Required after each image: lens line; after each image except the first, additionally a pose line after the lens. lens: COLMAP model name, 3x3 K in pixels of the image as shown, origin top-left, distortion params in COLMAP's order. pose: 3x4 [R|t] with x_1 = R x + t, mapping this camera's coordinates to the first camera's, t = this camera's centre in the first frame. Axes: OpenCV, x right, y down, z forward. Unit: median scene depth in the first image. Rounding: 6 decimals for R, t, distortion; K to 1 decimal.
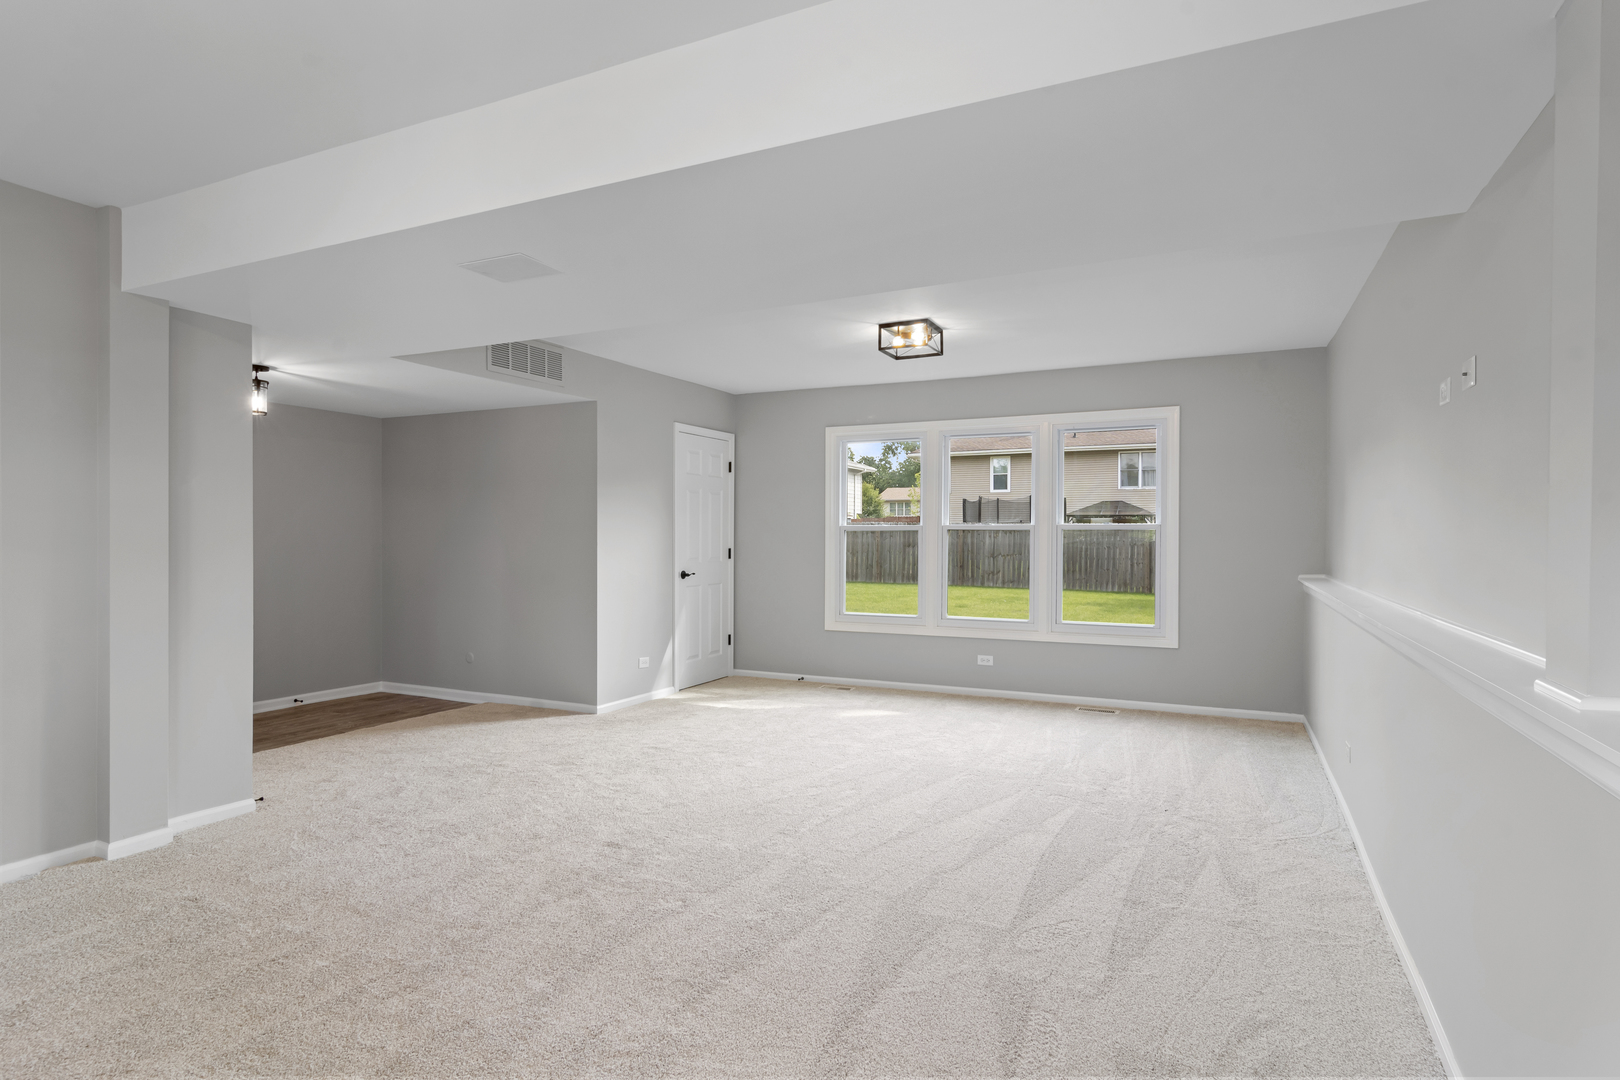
lens RADIAL K [[870.3, 0, 810.0], [0, 870.3, 540.0], [0, 0, 1]] dist [0.004877, 0.000540]
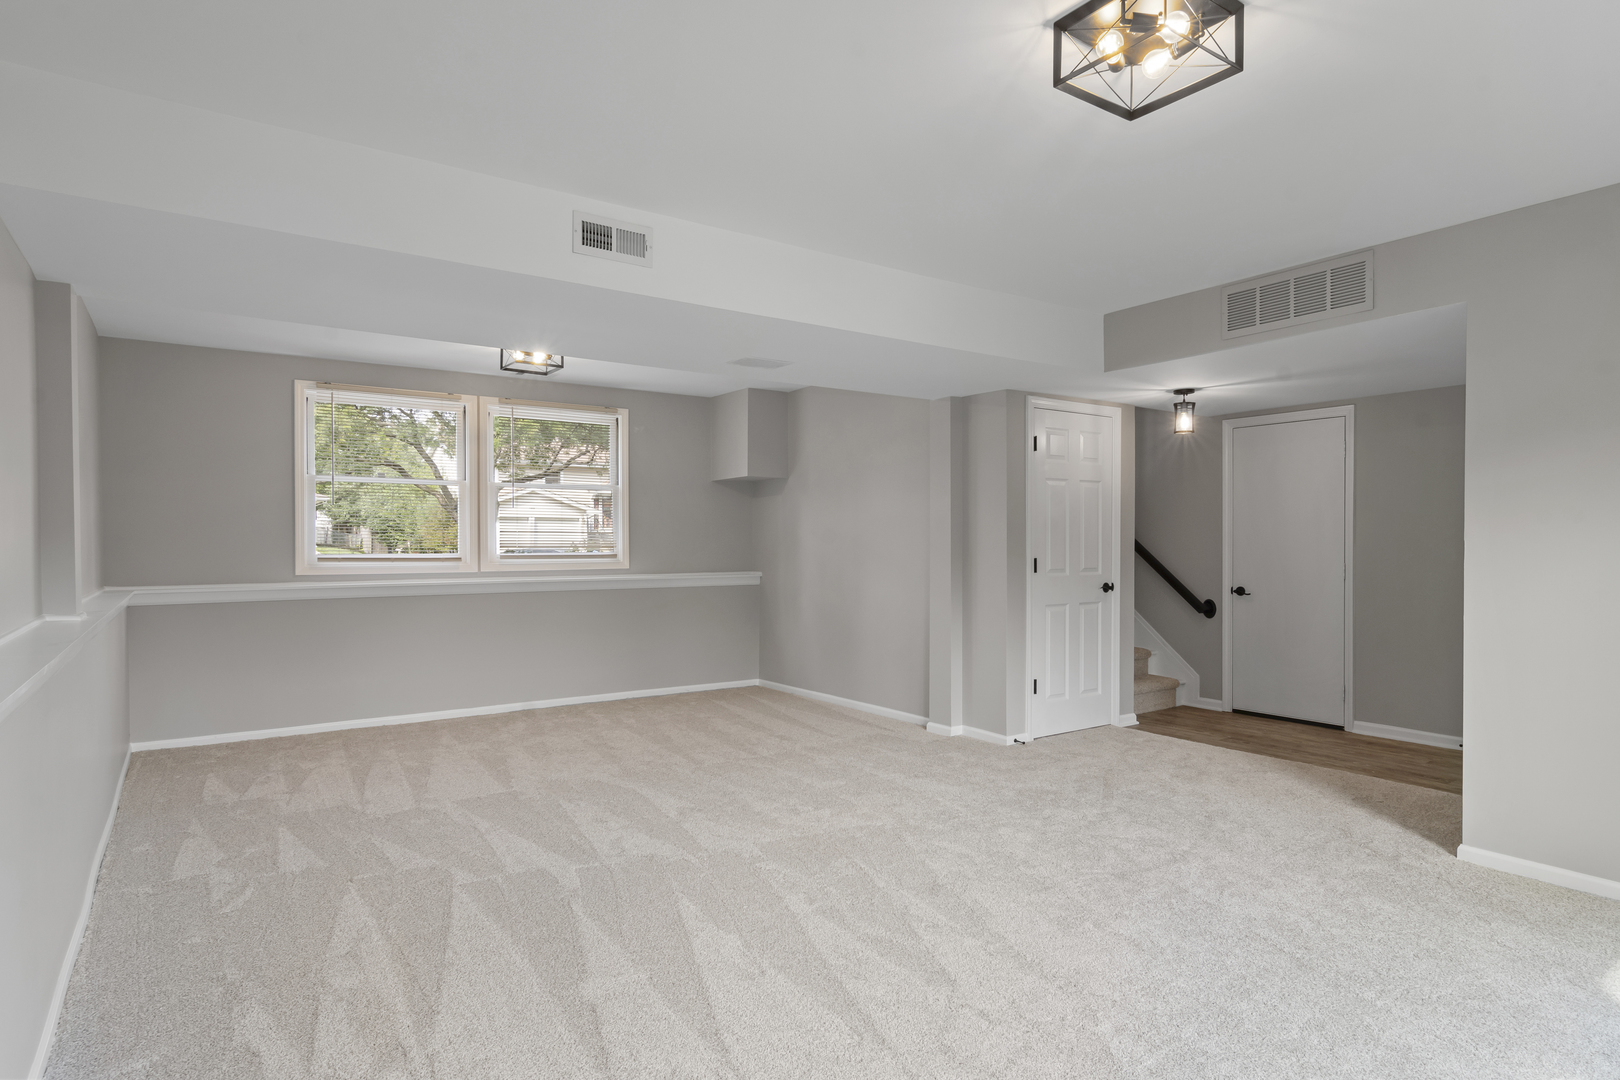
lens RADIAL K [[870.3, 0, 810.0], [0, 870.3, 540.0], [0, 0, 1]] dist [0.004877, 0.000540]
pose [[-0.488496, -0.007190, -0.872537, 0.562937], [-0.002381, 0.999973, -0.006906, -0.000852], [0.872563, -0.001296, -0.488500, 1.117619]]
